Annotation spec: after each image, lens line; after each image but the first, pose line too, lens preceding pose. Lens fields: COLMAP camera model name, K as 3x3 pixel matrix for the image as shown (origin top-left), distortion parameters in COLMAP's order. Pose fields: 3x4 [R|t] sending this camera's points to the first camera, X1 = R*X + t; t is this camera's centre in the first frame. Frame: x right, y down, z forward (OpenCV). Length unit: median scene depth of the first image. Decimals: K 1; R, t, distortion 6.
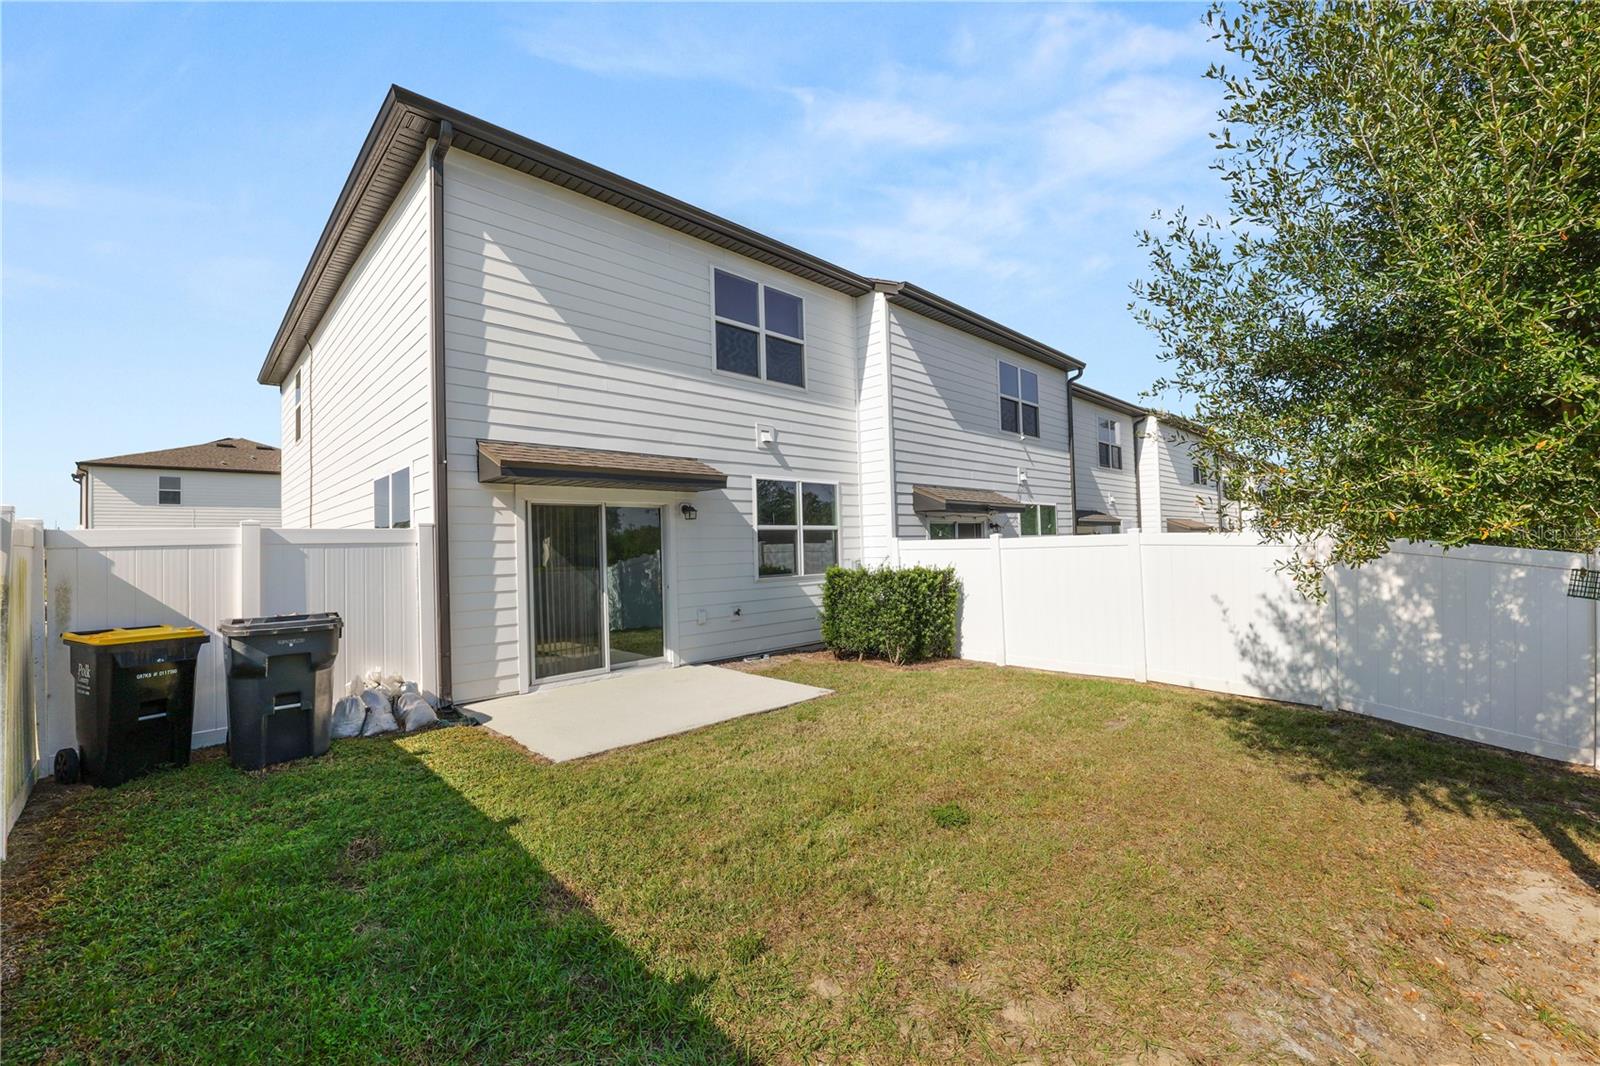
lens RADIAL K [[643.4, 0, 797.0], [0, 643.4, 528.2], [0, 0, 1]] dist [-0.000642, 0.000009]
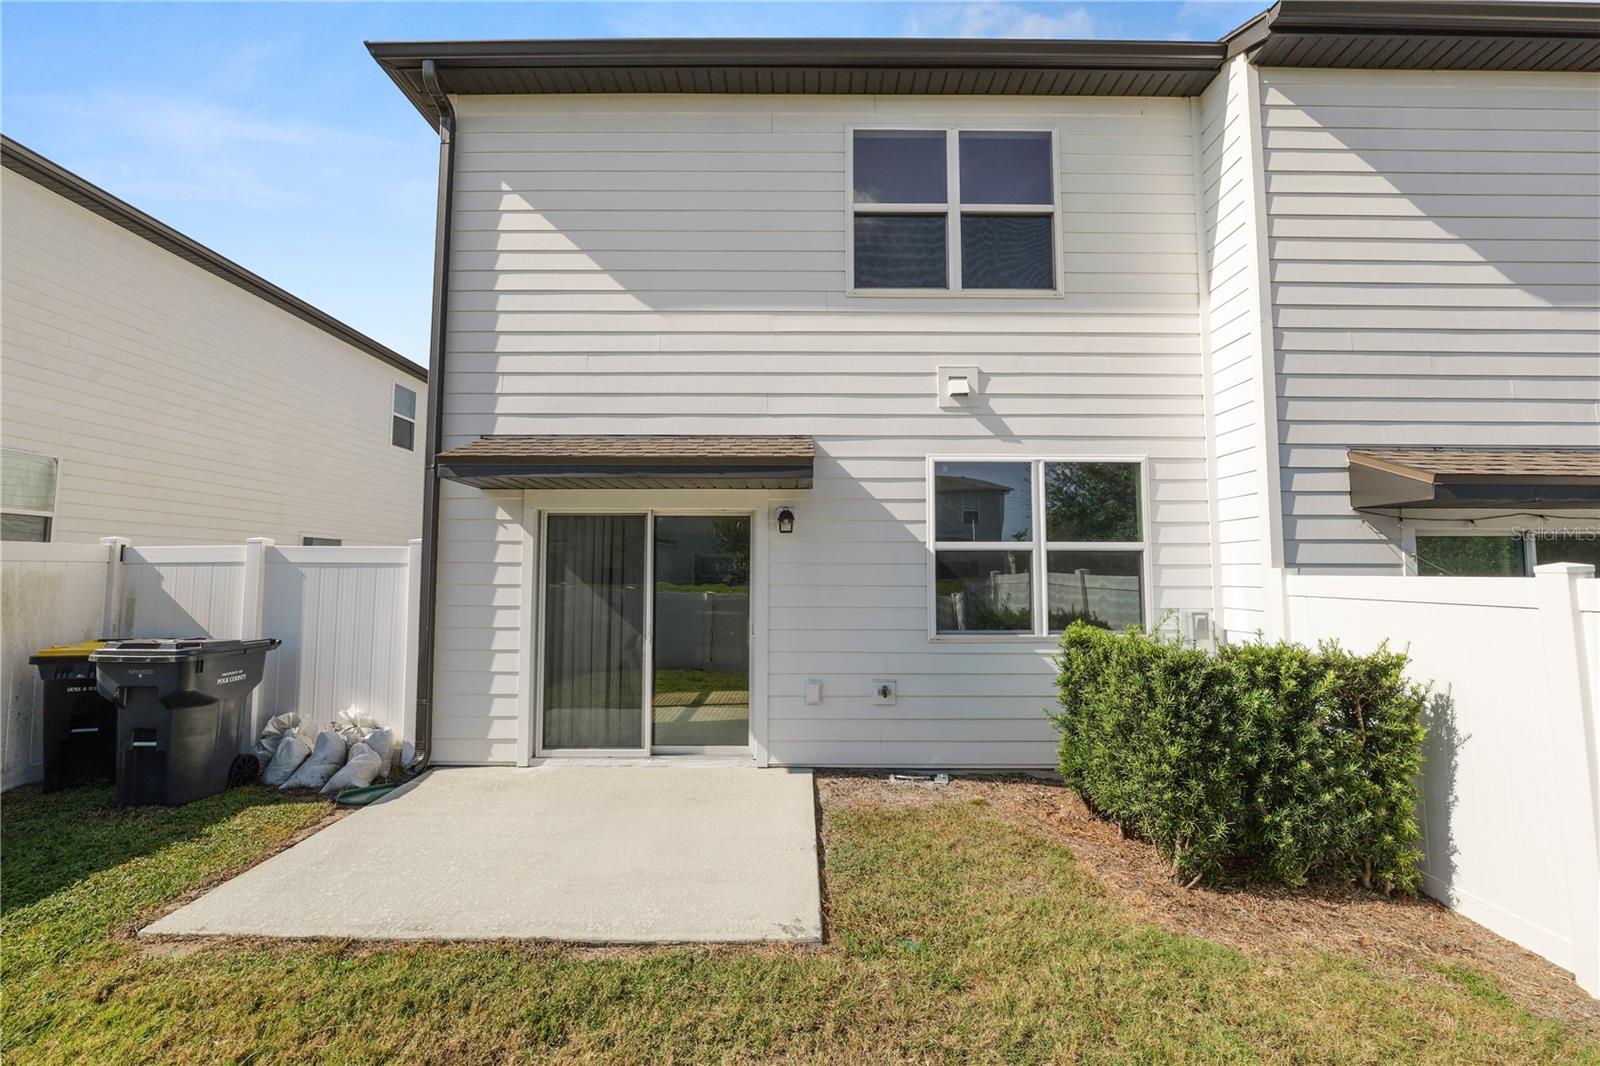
lens RADIAL K [[654.8, 0, 798.5], [0, 654.8, 528.4], [0, 0, 1]] dist [-0.009903, 0.000111]
pose [[0.720358, -0.020266, -0.693306, 0.253112], [-0.001314, 0.999531, -0.030582, 0.001395], [0.693601, 0.022941, 0.719994, 0.494285]]
